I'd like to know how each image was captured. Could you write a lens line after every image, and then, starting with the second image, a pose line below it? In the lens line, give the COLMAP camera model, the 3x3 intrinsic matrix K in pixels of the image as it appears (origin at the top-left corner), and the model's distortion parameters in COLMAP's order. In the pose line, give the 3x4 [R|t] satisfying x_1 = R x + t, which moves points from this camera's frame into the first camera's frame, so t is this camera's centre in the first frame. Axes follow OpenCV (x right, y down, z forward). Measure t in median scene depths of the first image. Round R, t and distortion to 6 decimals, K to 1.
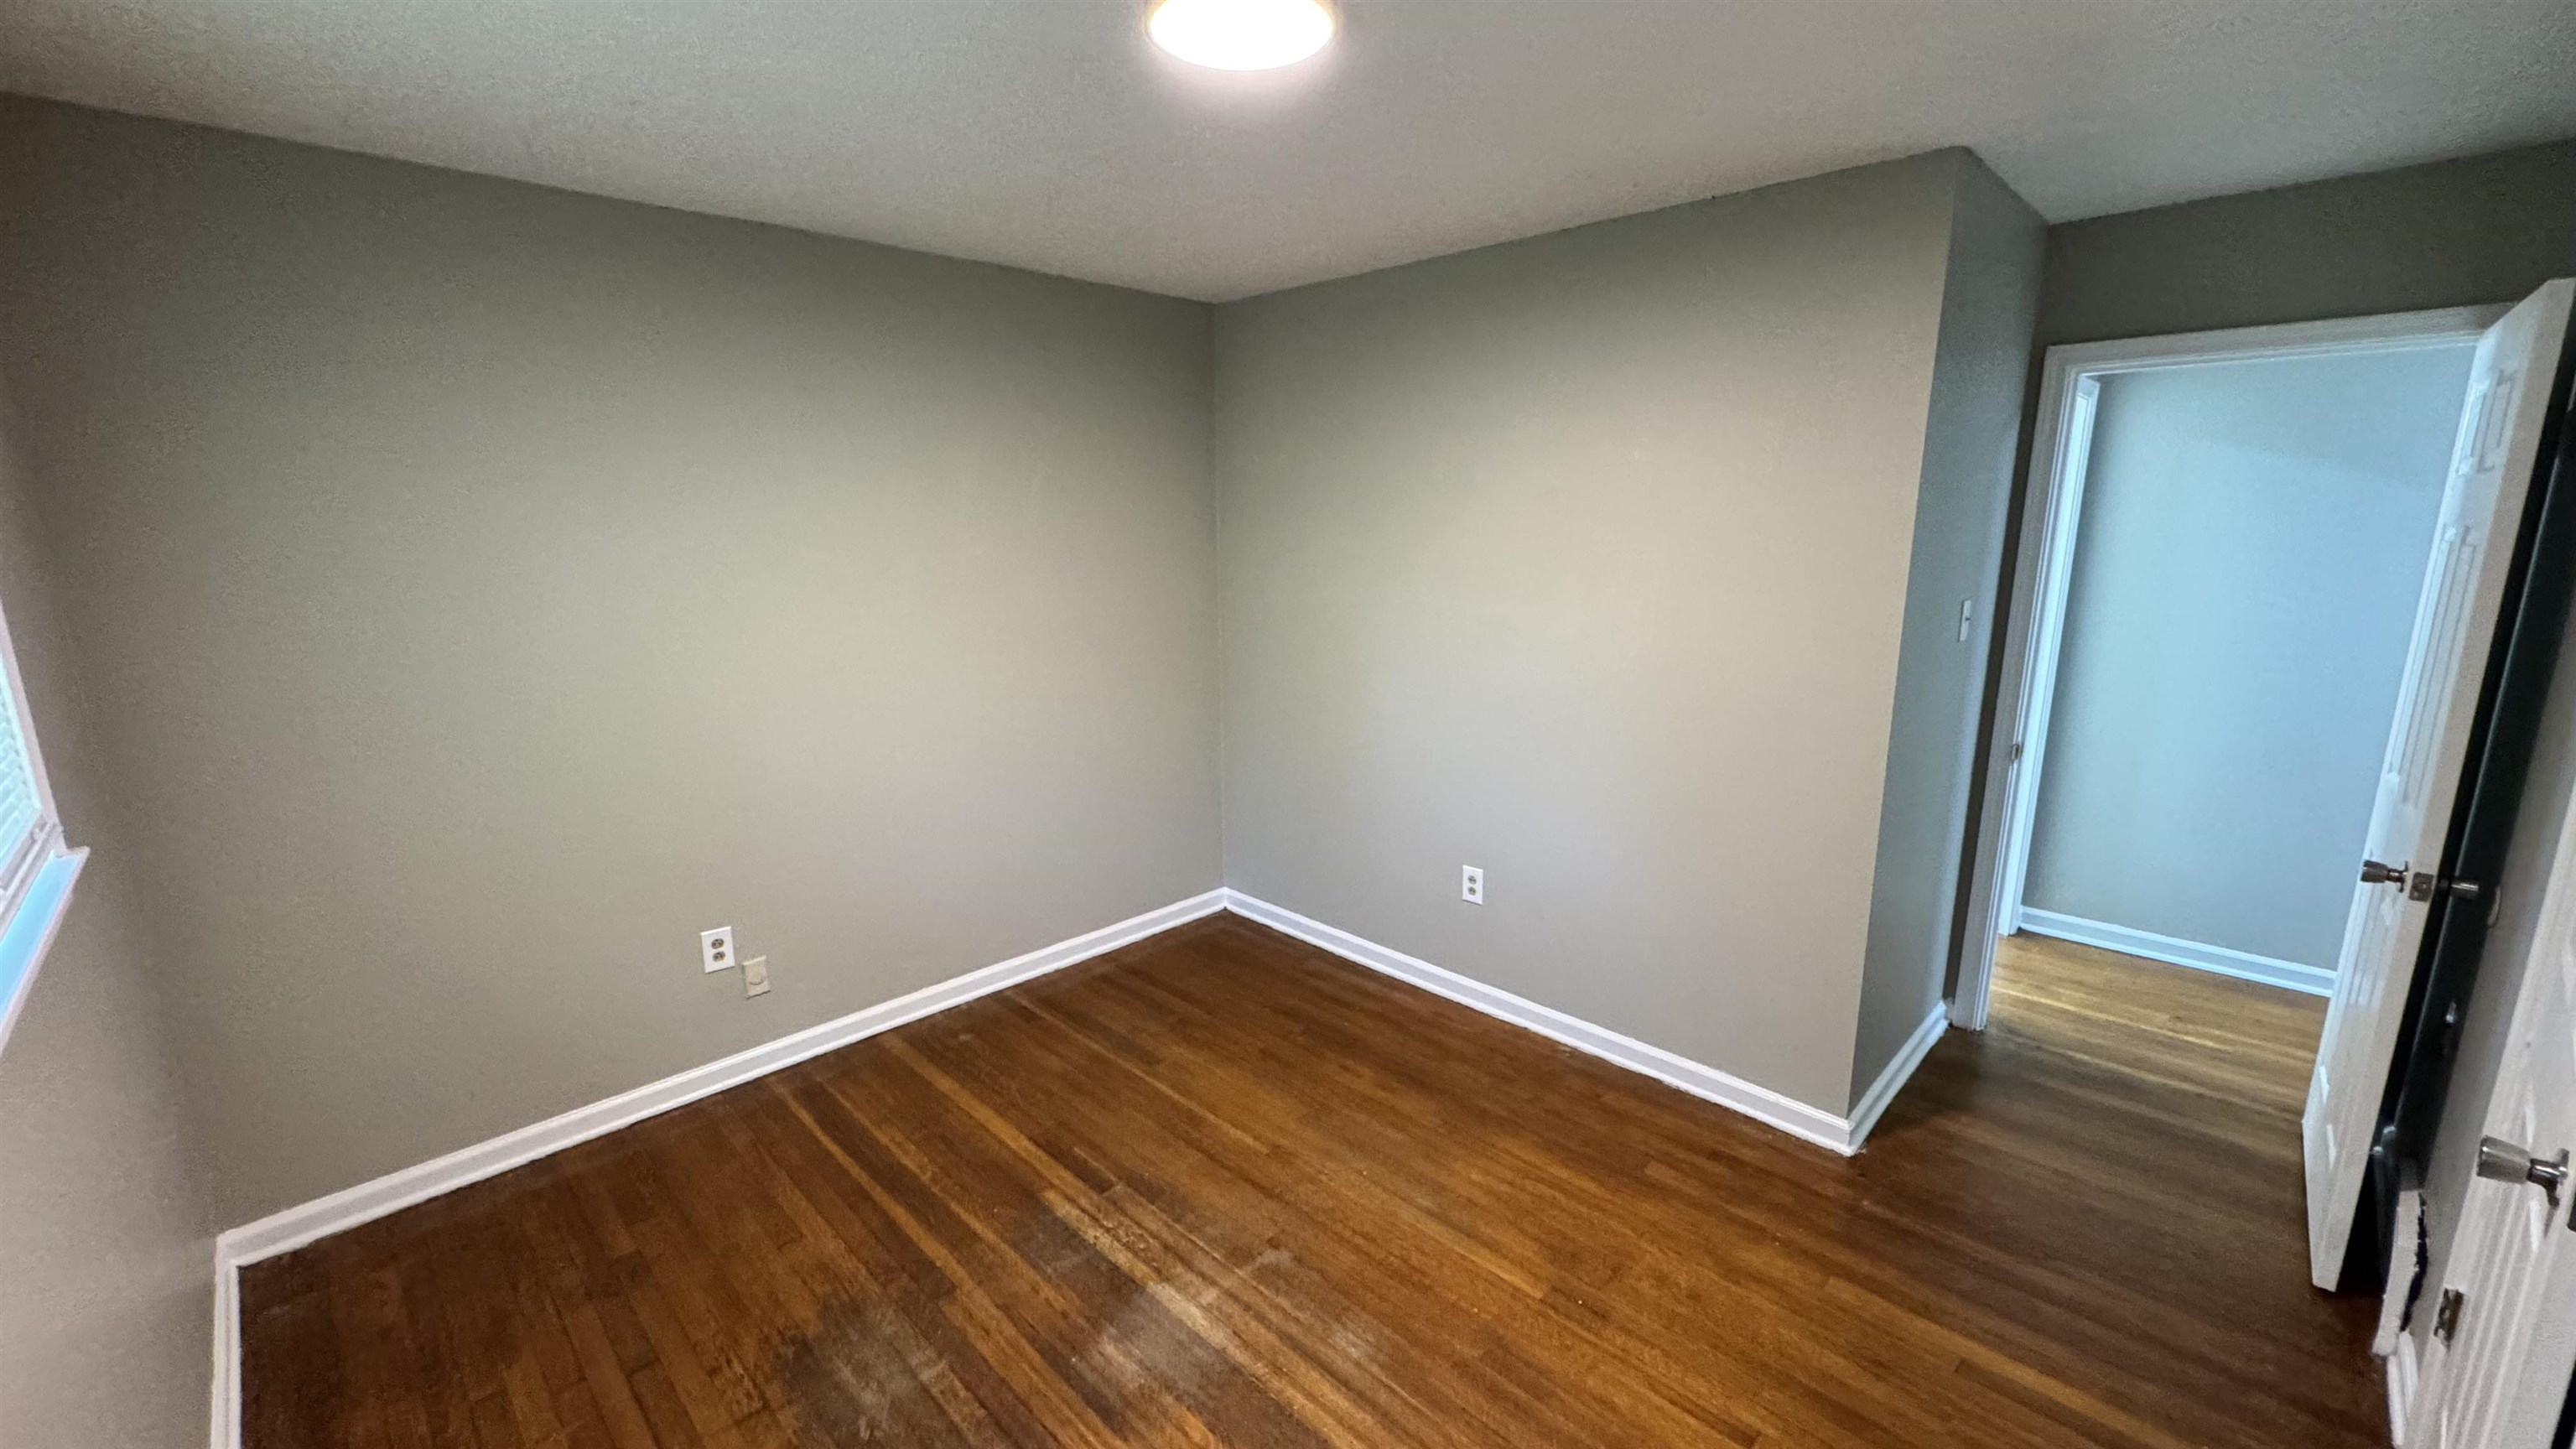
lens RADIAL K [[1025.7, 0, 1288.2], [0, 1025.7, 732.7], [0, 0, 1]] dist [0.000277, 0.000396]
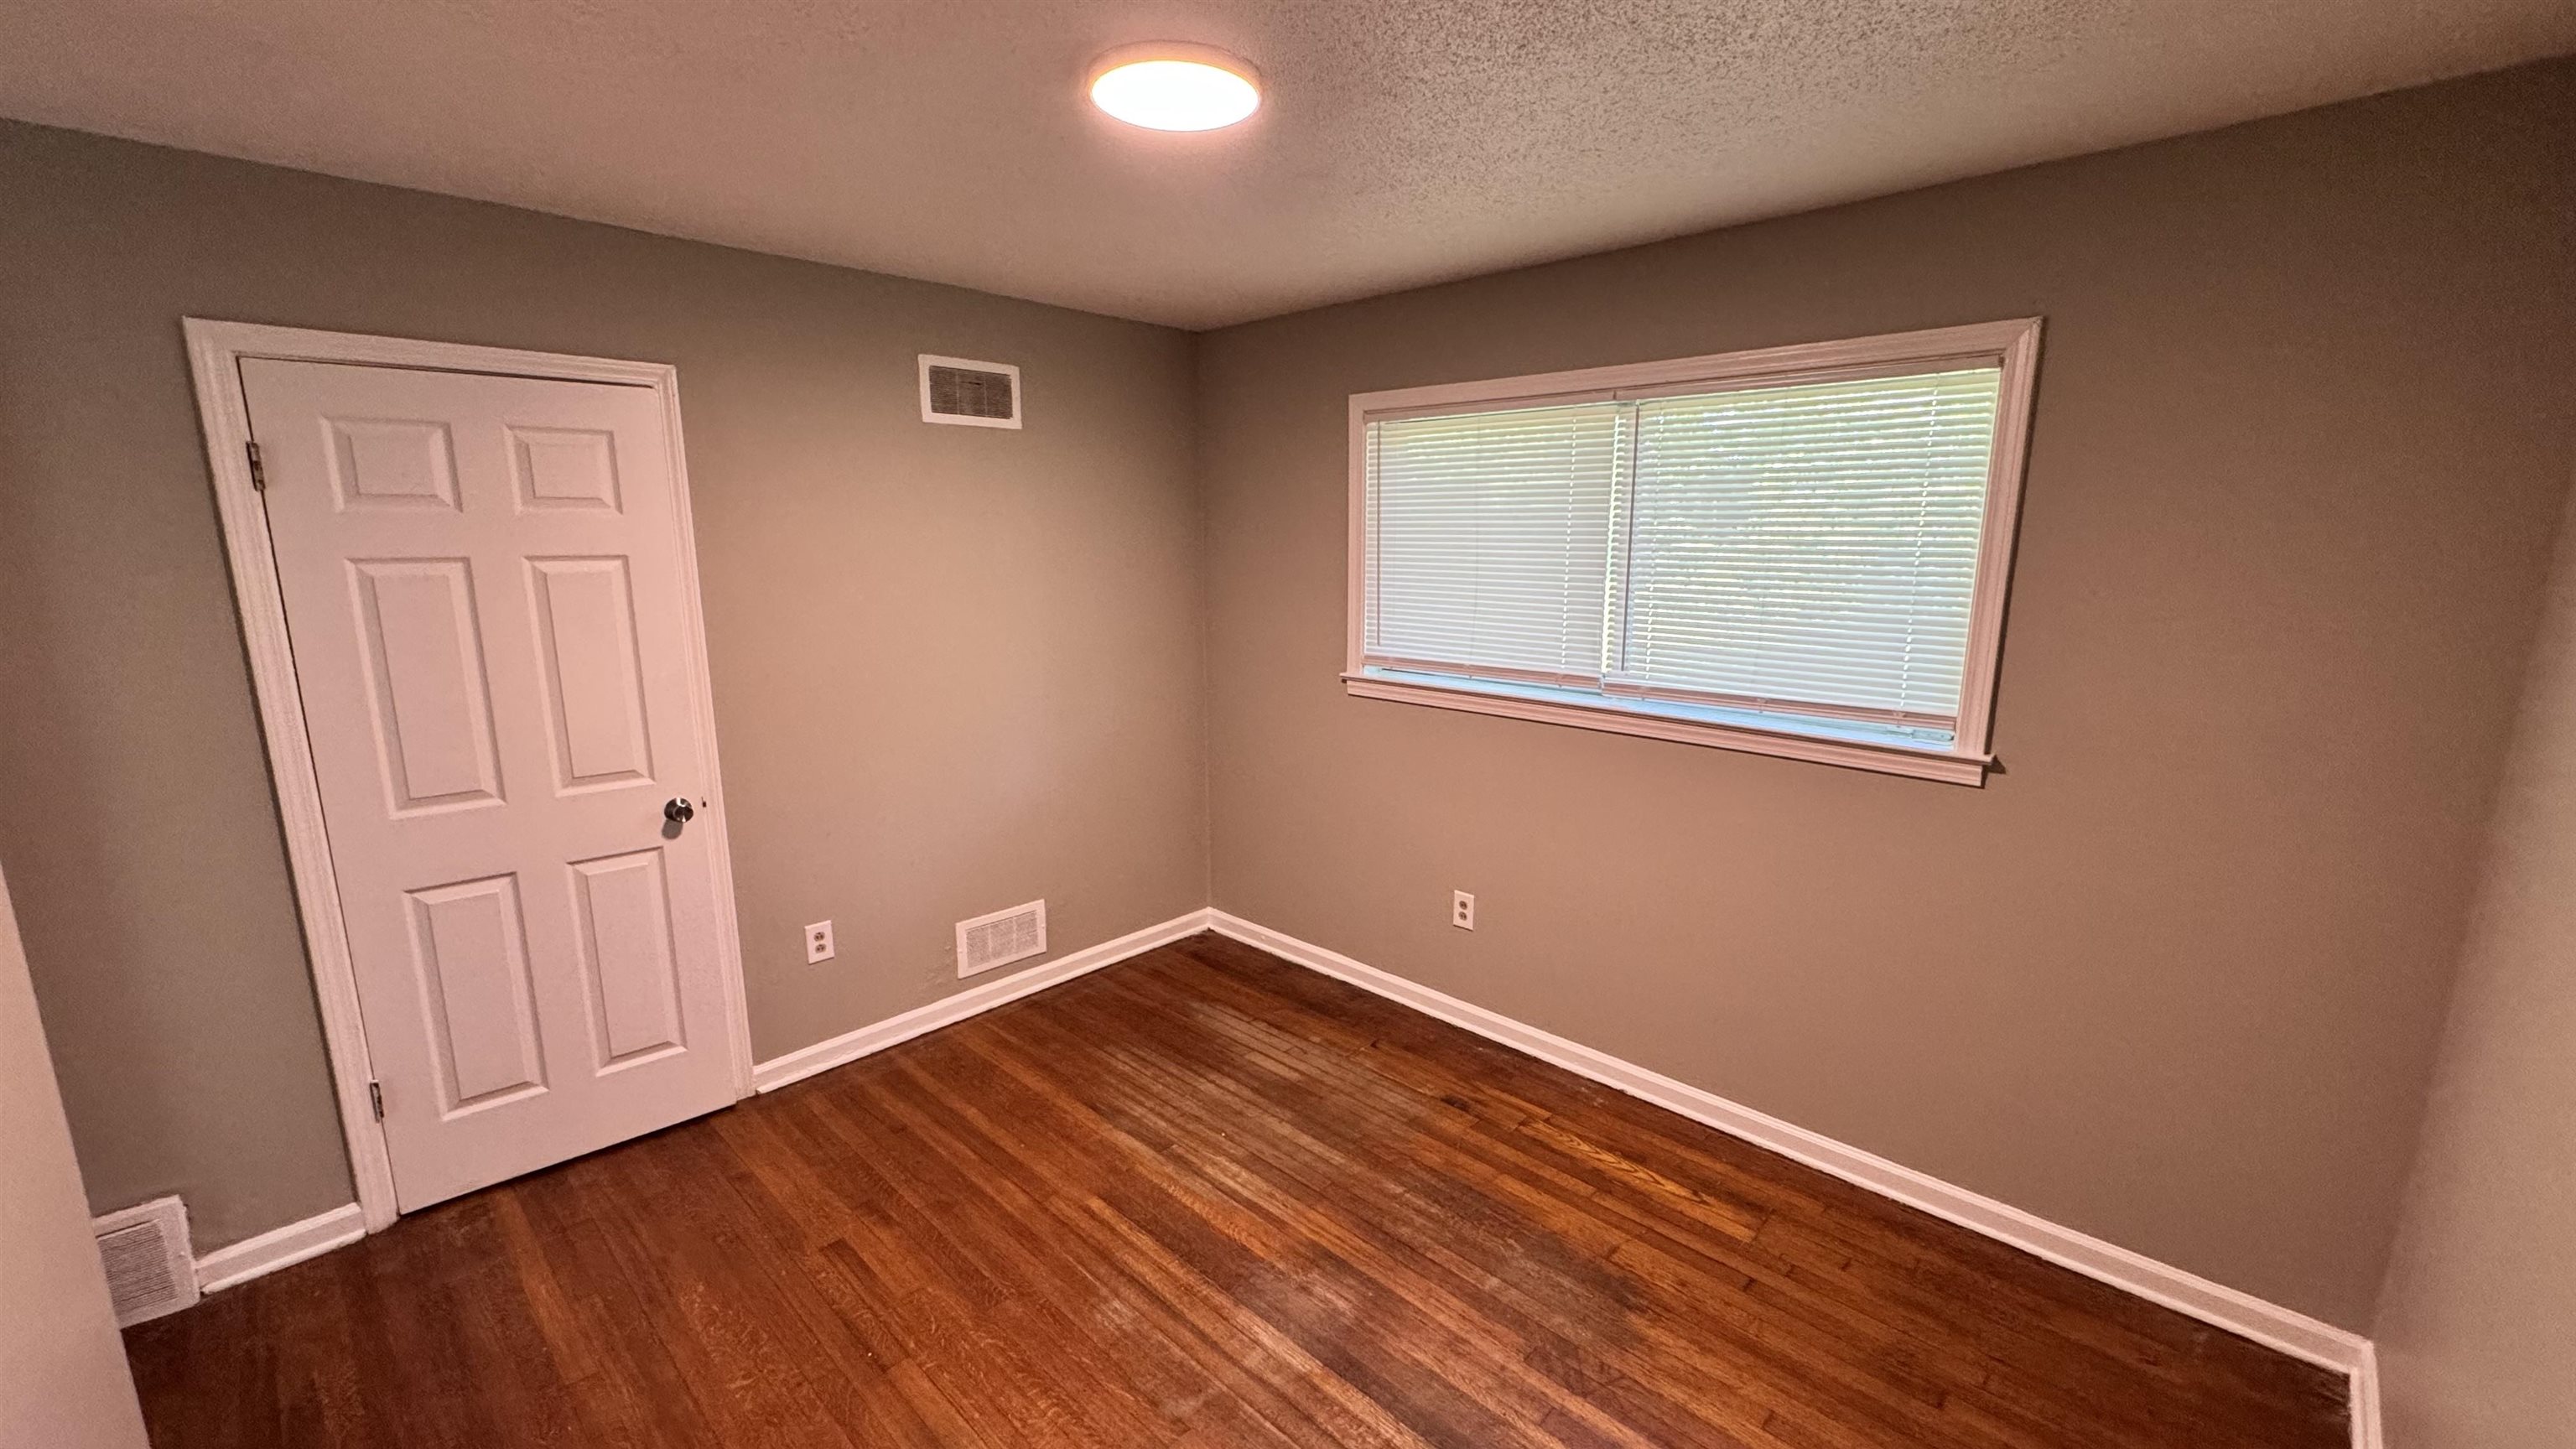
lens RADIAL K [[1025.7, 0, 1288.2], [0, 1025.7, 732.7], [0, 0, 1]] dist [0.000277, 0.000396]
pose [[-0.999870, 0.011818, -0.010992, -0.111195], [0.006619, 0.921394, 0.388574, -0.374889], [0.014720, 0.388451, -0.921352, 1.746105]]
